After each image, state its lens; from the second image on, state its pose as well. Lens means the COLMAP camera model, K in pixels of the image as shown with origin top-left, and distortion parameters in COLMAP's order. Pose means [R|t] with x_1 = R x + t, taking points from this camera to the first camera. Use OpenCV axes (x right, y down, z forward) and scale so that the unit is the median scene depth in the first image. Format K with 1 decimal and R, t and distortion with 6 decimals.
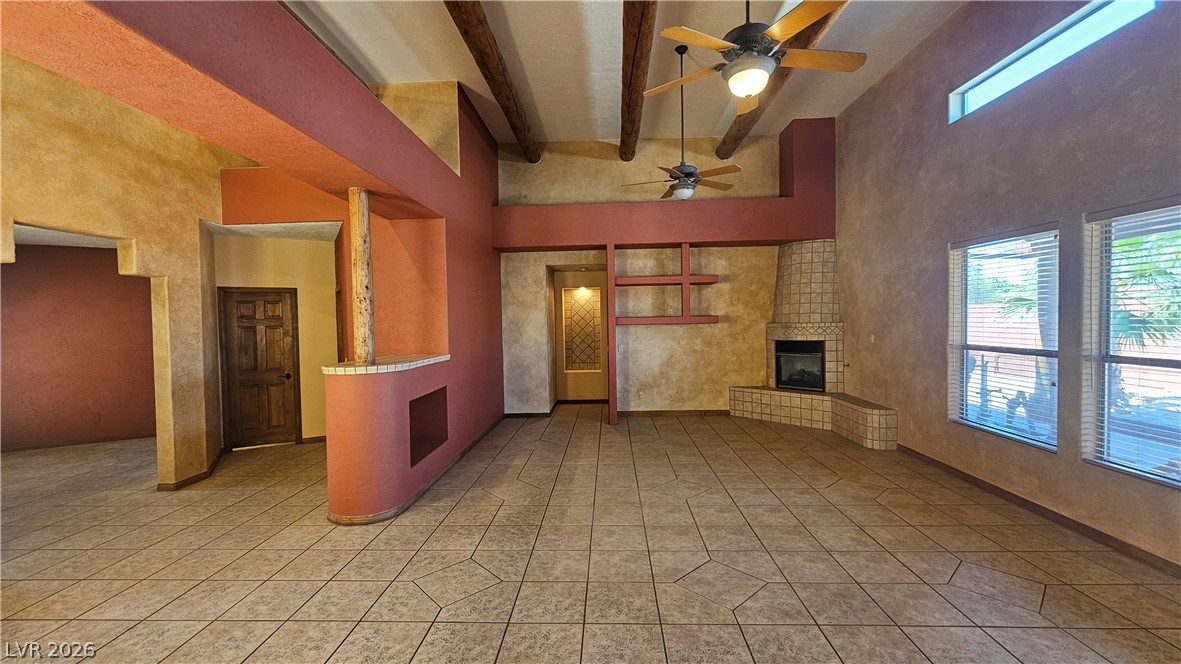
lens RADIAL K [[478.8, 0, 591.9], [0, 478.8, 333.7], [0, 0, 1]] dist [0.001061, 0.000142]
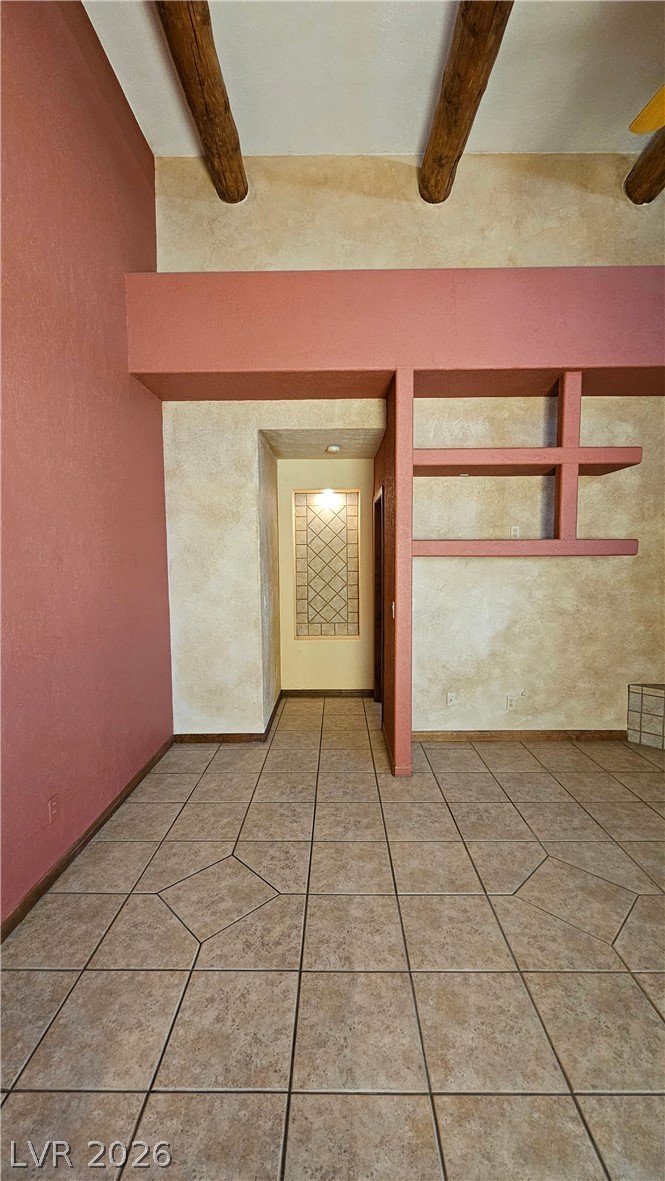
lens RADIAL K [[482.0, 0, 328.5], [0, 482.0, 585.0], [0, 0, 1]] dist [0.000401, 0.000041]
pose [[0.999664, 0.009214, 0.024227, -0.036073], [-0.010269, 0.998988, 0.043801, -0.010449], [-0.023799, -0.044035, 0.998746, 0.506213]]
